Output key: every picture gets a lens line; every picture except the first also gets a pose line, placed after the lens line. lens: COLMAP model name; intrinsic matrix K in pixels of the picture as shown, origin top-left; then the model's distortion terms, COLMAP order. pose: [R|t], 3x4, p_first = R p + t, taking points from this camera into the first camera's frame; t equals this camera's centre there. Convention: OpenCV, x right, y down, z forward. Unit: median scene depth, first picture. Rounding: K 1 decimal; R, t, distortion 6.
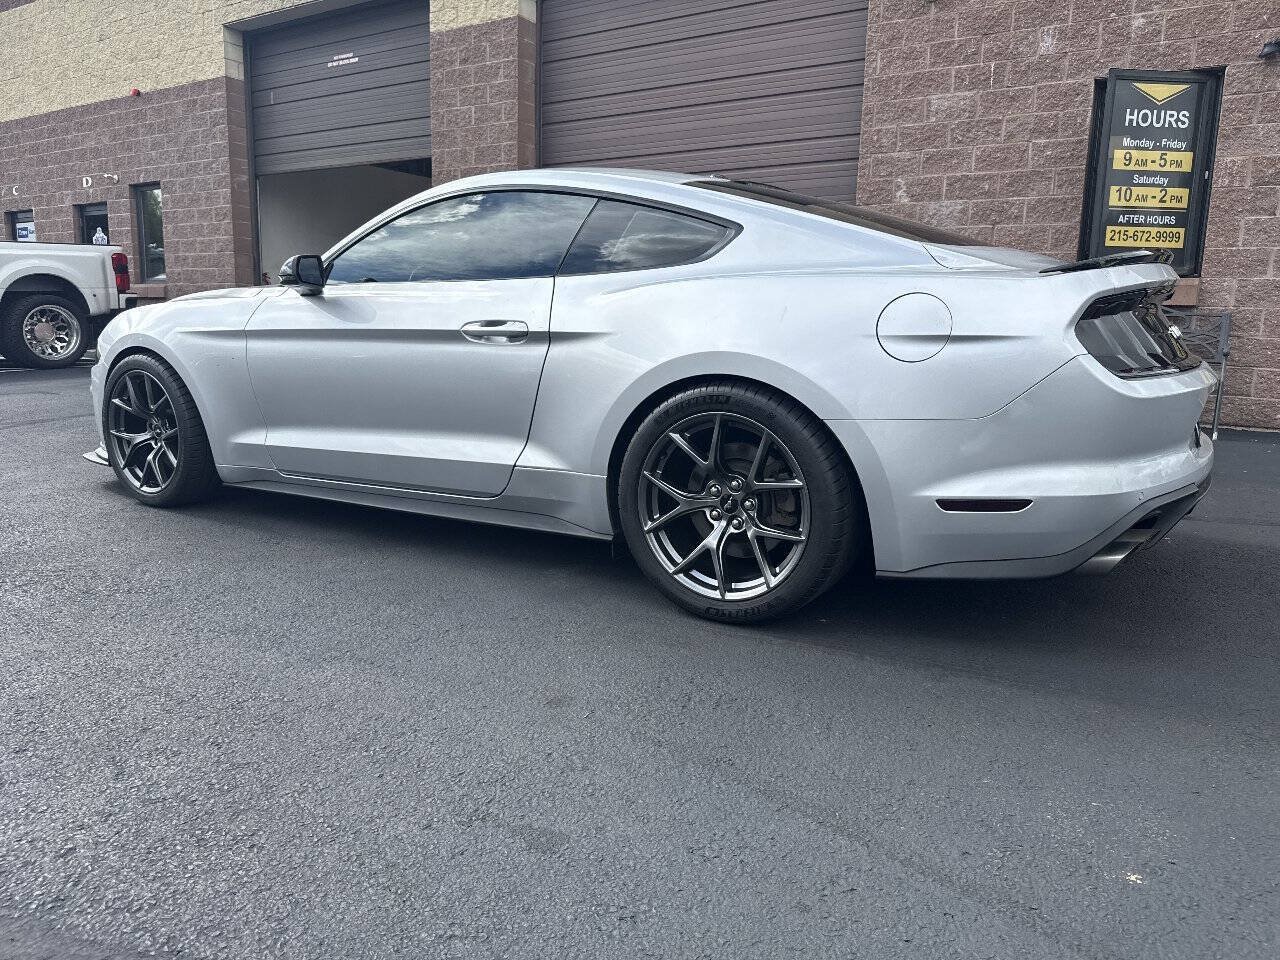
lens RADIAL K [[900.8, 0, 641.6], [0, 900.8, 498.2], [0, 0, 1]] dist [0.004245, -0.008795]
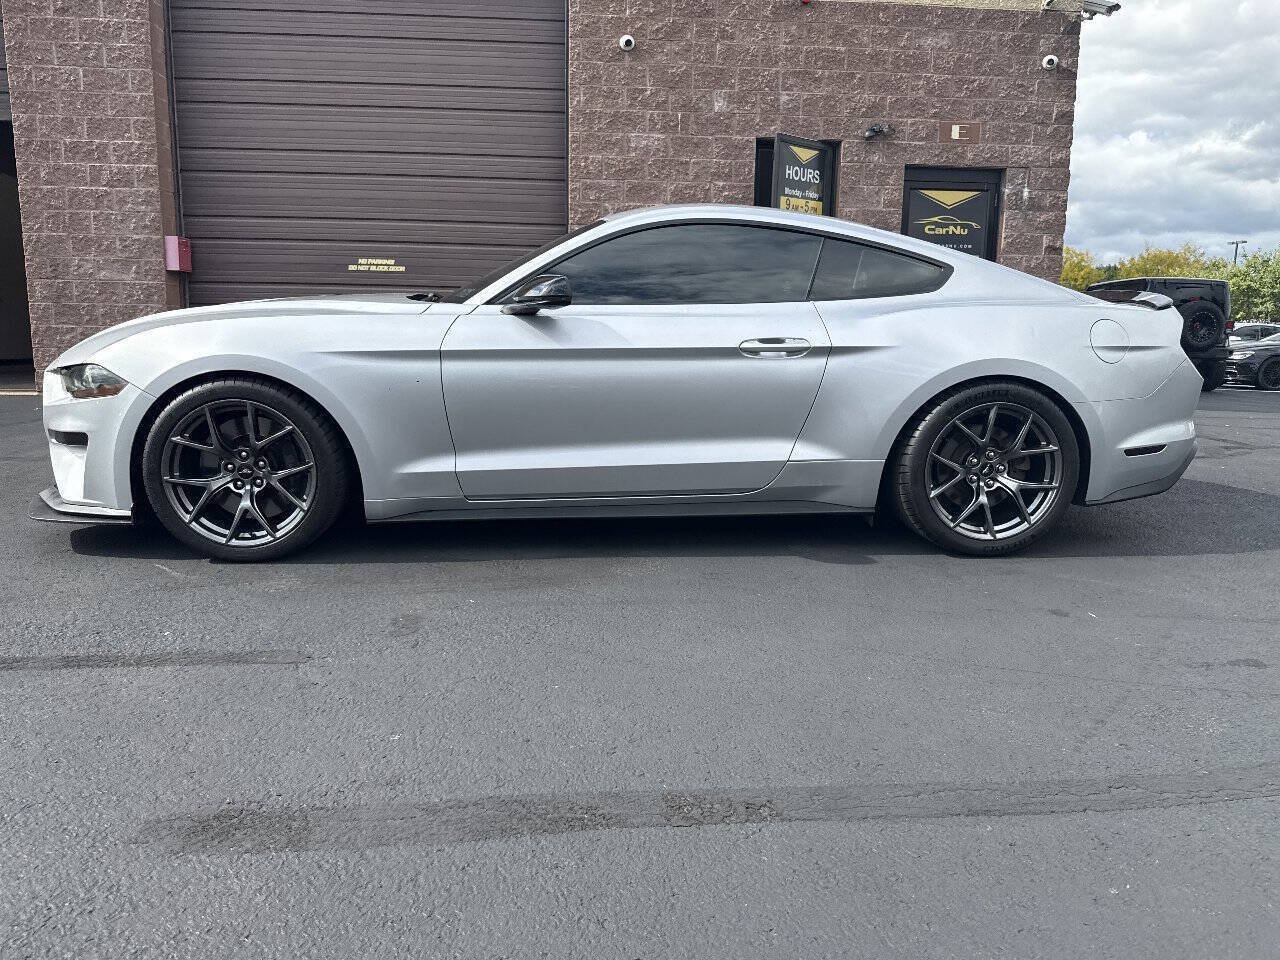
lens RADIAL K [[899.8, 0, 636.8], [0, 899.8, 504.9], [0, 0, 1]] dist [0.033570, -0.044062]
pose [[0.809362, -0.118229, 0.575287, -0.449450], [0.114800, 0.992481, 0.042457, -0.023633], [-0.575981, 0.031680, 0.816849, 0.069377]]
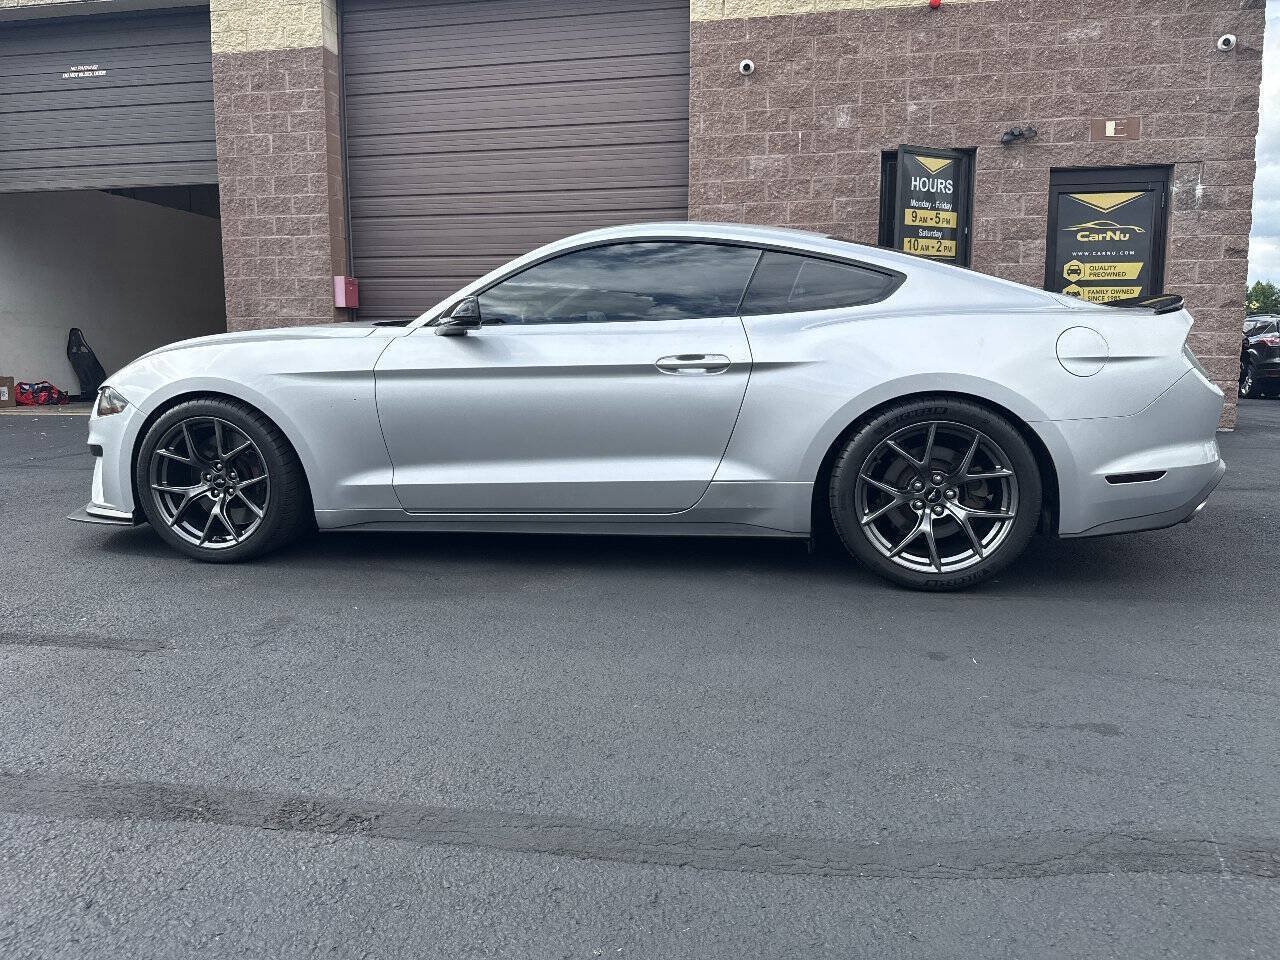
lens RADIAL K [[900.8, 0, 641.6], [0, 900.8, 498.2], [0, 0, 1]] dist [0.004245, -0.008795]
pose [[0.931969, -0.077916, 0.354067, -0.285006], [0.089819, 0.995808, -0.017281, -0.001481], [-0.351236, 0.047908, 0.935061, -0.012526]]
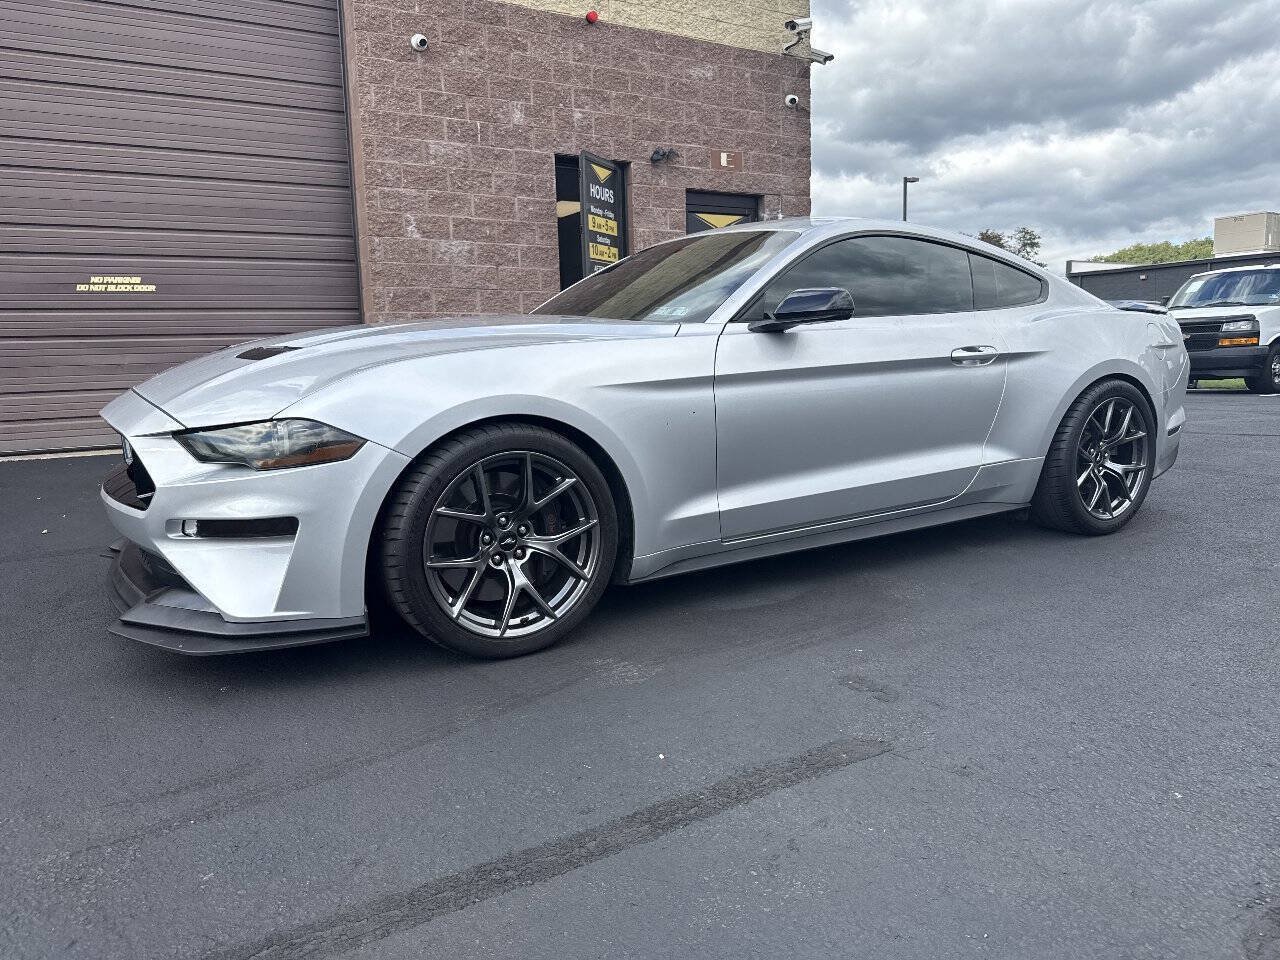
lens RADIAL K [[900.0, 0, 634.5], [0, 900.0, 488.2], [0, 0, 1]] dist [0.184176, -0.360879]
pose [[0.461259, -0.162661, 0.872228, -0.654152], [0.203146, 0.976299, 0.074639, -0.087931], [-0.863697, 0.142762, 0.483371, 0.369195]]
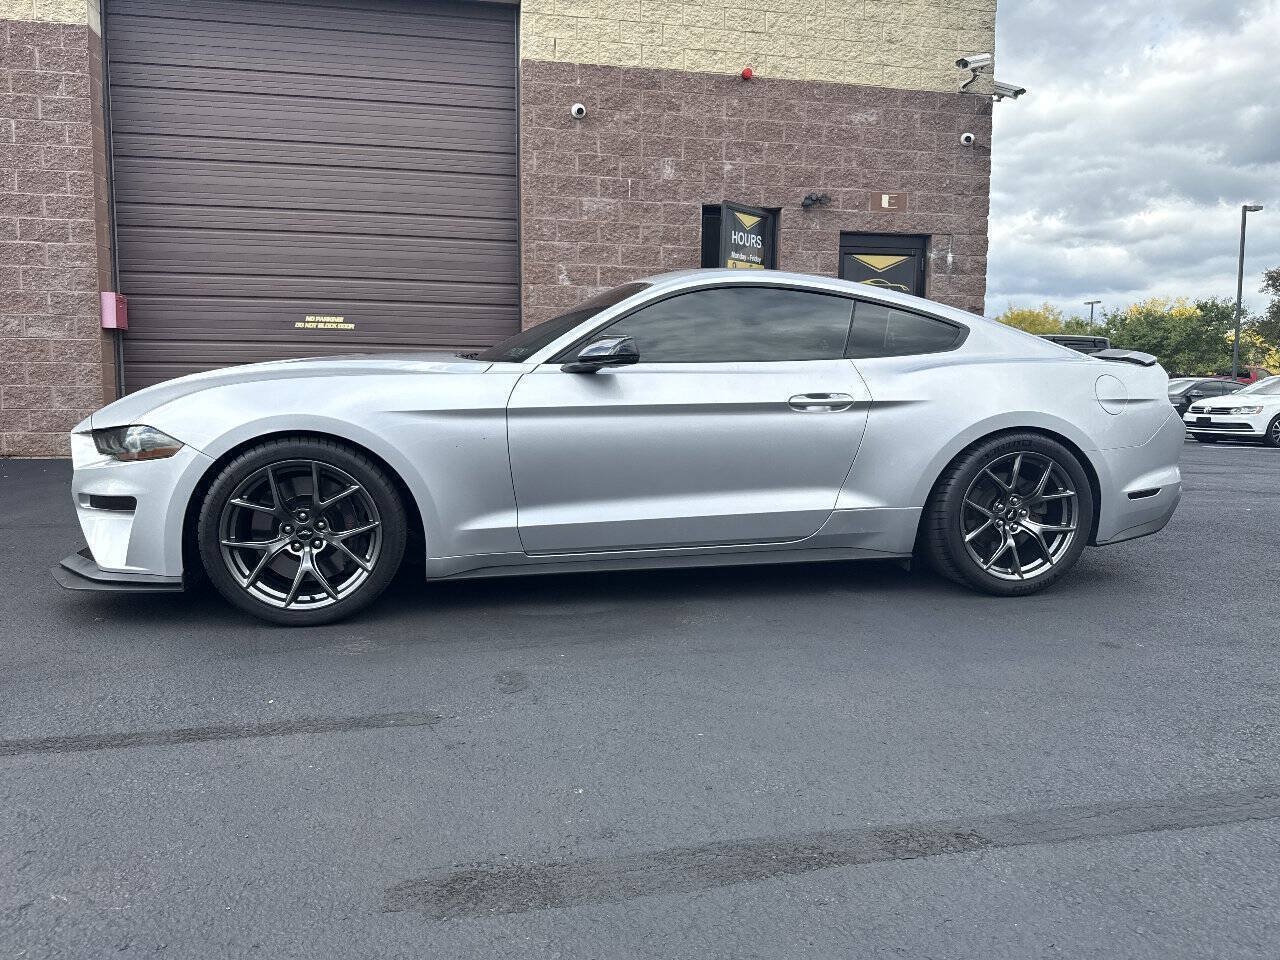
lens RADIAL K [[896.6, 0, 634.8], [0, 896.6, 507.9], [0, 0, 1]] dist [0.067238, -0.091399]
pose [[0.734510, -0.101793, 0.670920, -0.532521], [0.136709, 0.990611, 0.000630, -0.035088], [-0.664685, 0.091259, 0.741529, 0.120749]]
